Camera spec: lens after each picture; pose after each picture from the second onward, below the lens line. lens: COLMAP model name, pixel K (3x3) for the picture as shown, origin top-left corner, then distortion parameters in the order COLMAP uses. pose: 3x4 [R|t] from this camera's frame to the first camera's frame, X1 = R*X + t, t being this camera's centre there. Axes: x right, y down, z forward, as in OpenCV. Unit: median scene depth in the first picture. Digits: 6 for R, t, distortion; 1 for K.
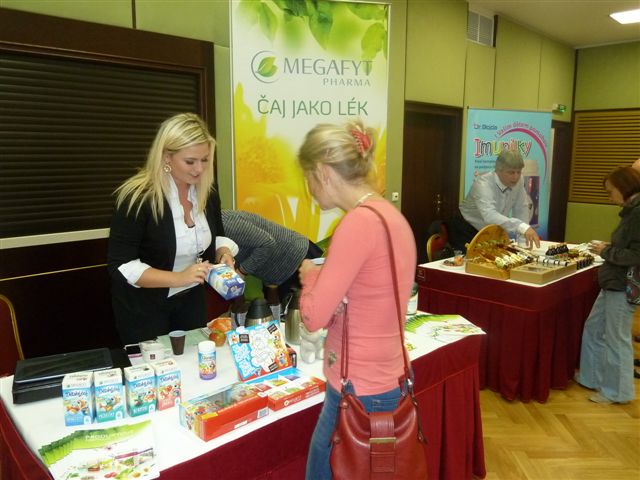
lens RADIAL K [[511.9, 0, 318.5], [0, 511.9, 238.1], [0, 0, 1]] dist [-0.010608, -0.013998]
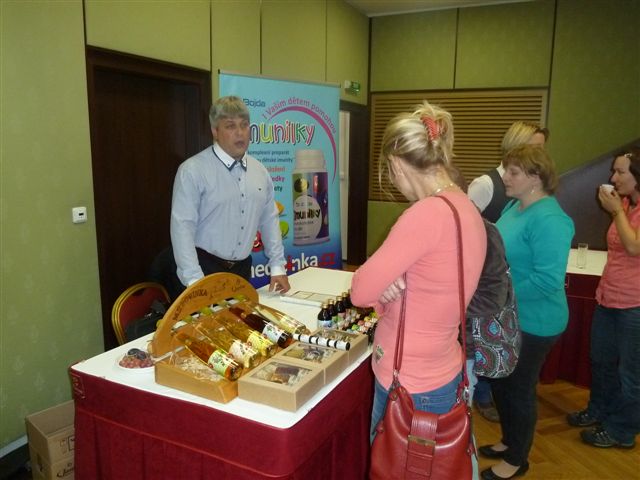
lens RADIAL K [[511.9, 0, 320.9], [0, 511.9, 240.8], [0, 0, 1]] dist [-0.010608, -0.013998]
pose [[0.940621, -0.054285, 0.335089, 0.176818], [0.046042, 0.998411, 0.032500, -0.048621], [-0.336321, -0.015142, 0.941626, 0.313785]]
